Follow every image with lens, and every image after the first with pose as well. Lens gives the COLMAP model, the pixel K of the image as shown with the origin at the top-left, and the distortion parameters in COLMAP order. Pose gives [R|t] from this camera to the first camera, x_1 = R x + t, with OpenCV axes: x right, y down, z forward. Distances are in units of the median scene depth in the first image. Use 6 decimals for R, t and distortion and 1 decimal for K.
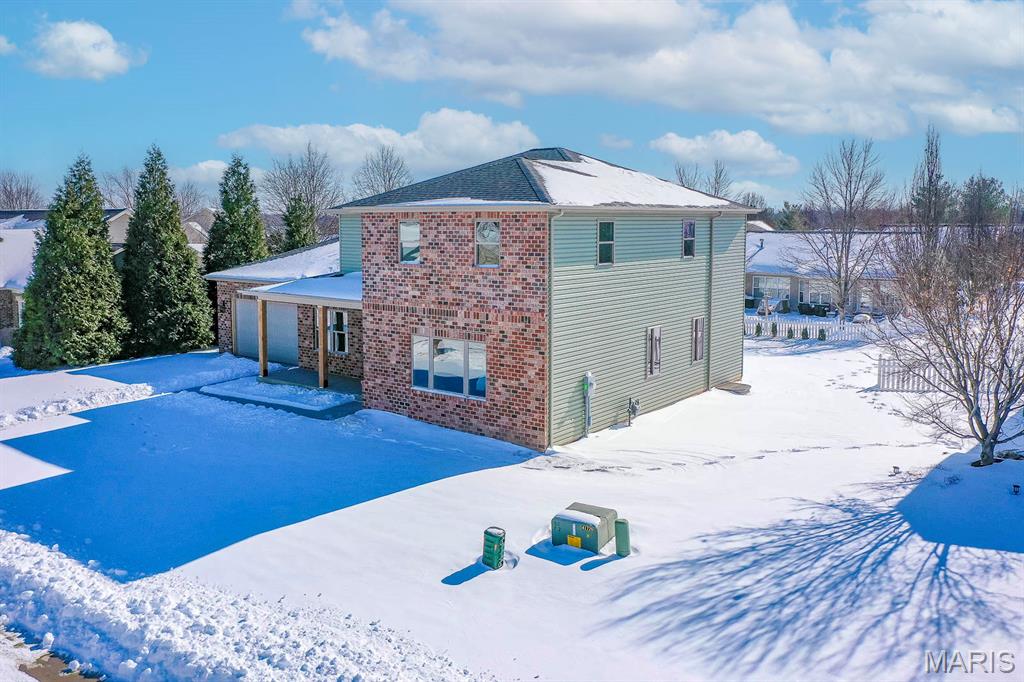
lens RADIAL K [[840.3, 0, 510.8], [0, 840.3, 292.3], [0, 0, 1]] dist [0.008220, 0.007659]
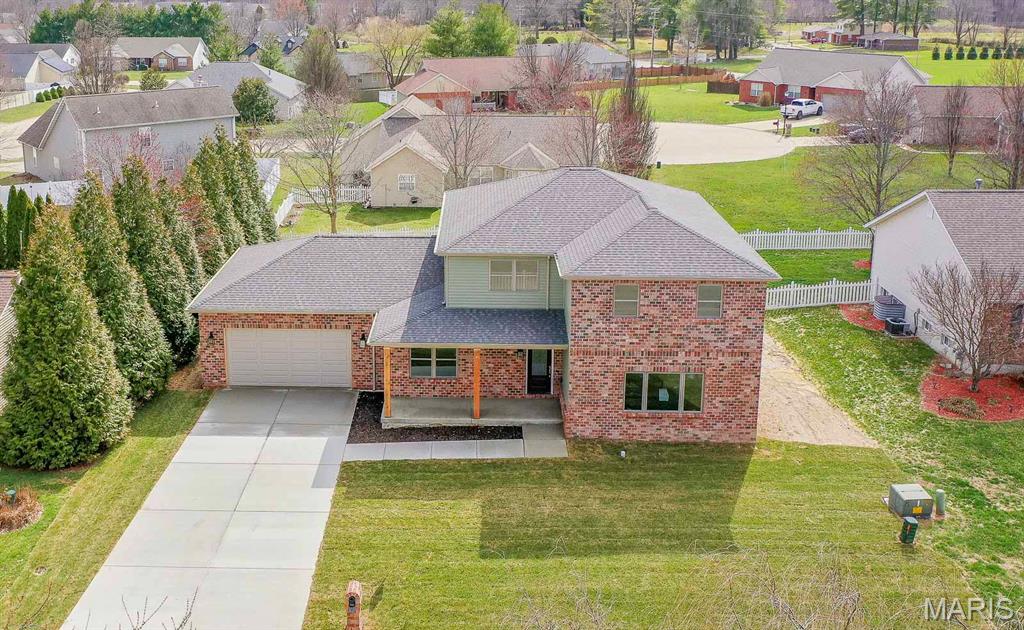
lens RADIAL K [[1012.1, 0, 447.3], [0, 1012.1, 204.2], [0, 0, 1]] dist [-0.002944, 0.022410]
pose [[0.810371, -0.137391, 0.569581, -1.216930], [0.053244, 0.985365, 0.161931, -0.476581], [-0.583493, -0.100897, 0.805826, -0.025136]]
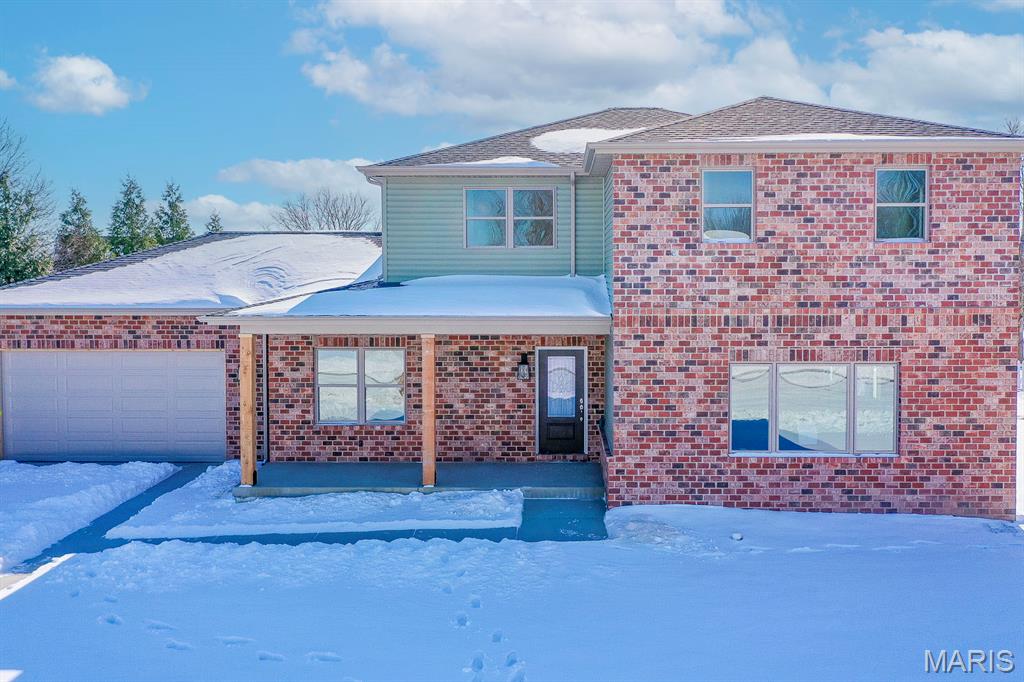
lens RADIAL K [[847.2, 0, 551.3], [0, 847.2, 299.7], [0, 0, 1]] dist [0.004052, 0.008260]
pose [[0.798222, -0.022892, 0.601929, -0.608920], [0.054037, 0.997970, -0.033706, 0.020087], [-0.599935, 0.059431, 0.797838, 0.637797]]
